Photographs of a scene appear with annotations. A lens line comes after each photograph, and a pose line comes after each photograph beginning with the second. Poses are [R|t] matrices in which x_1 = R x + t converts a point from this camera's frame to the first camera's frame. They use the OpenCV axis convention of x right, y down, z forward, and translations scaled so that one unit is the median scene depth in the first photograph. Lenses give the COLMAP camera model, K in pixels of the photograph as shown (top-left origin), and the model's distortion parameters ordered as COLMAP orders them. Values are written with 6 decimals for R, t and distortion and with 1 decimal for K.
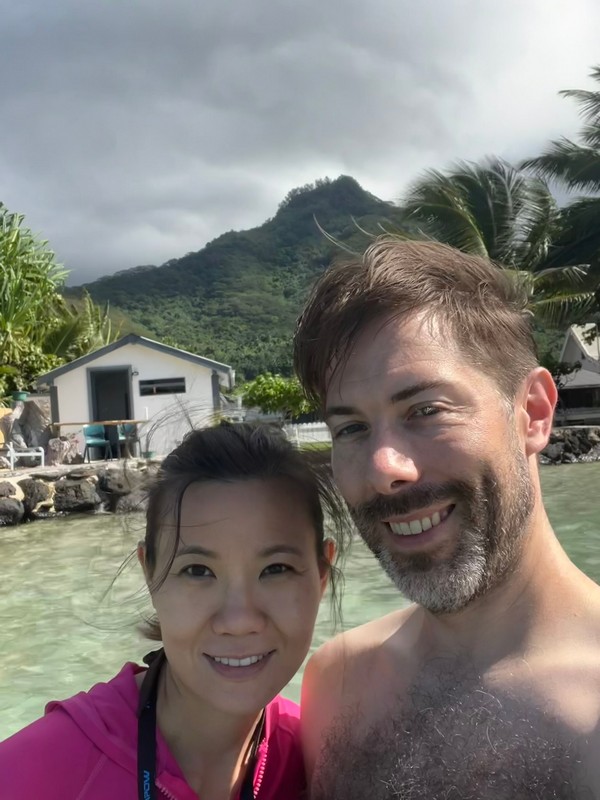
lens RADIAL K [[787.0, 0, 294.8], [0, 787.0, 392.2], [0, 0, 1]] dist [0.048193, 0.000000]
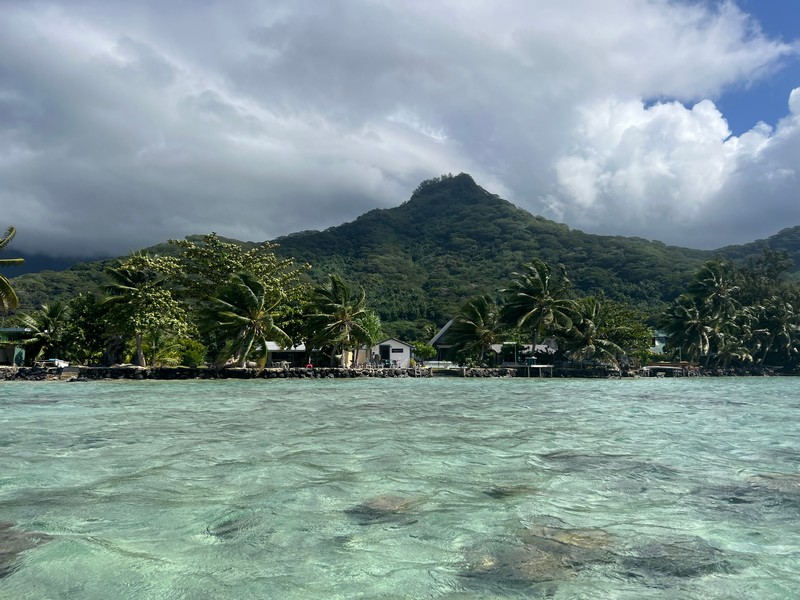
lens RADIAL K [[611.1, 0, 394.3], [0, 611.1, 301.5], [0, 0, 1]] dist [0.007947, -0.001752]
pose [[0.996926, 0.069555, -0.036071, -0.086778], [-0.071120, 0.996493, -0.044091, -0.115361], [0.032878, 0.046521, 0.998376, -2.075098]]
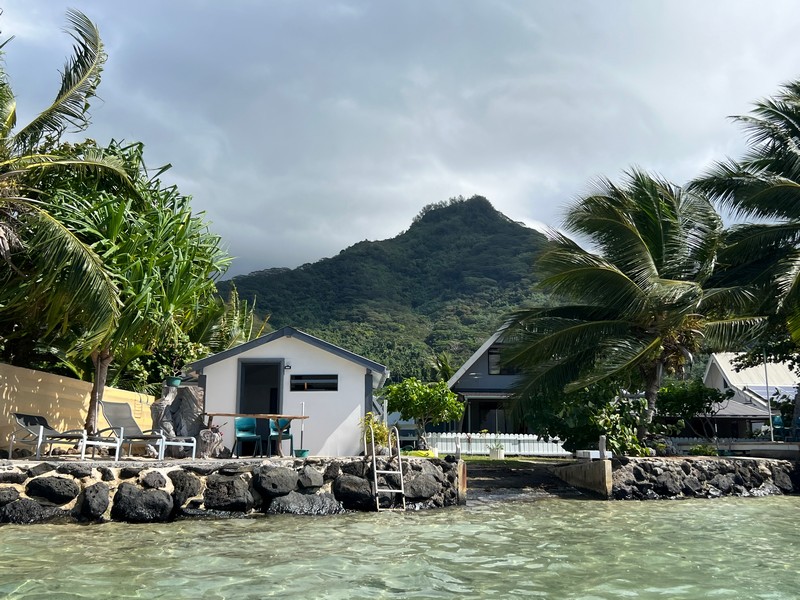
lens RADIAL K [[776.2, 0, 400.7], [0, 776.2, 303.1], [0, 0, 1]] dist [0.050677, 0.000000]
pose [[0.997375, 0.066983, -0.027520, -0.041254], [-0.069895, 0.989829, -0.123907, 0.006527], [0.018940, 0.125505, 0.991912, 0.045376]]
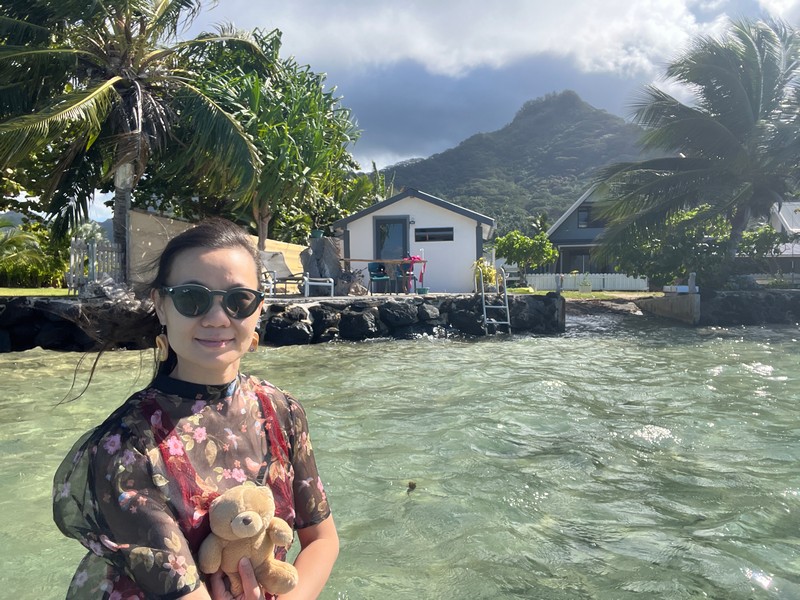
lens RADIAL K [[551.4, 0, 399.7], [0, 551.4, 300.5], [0, 0, 1]] dist [0.050153, -0.000897]
pose [[0.977162, 0.065985, -0.201989, -0.043417], [-0.047432, 0.994313, 0.095355, 0.014108], [0.207132, -0.083596, 0.974735, 0.168738]]
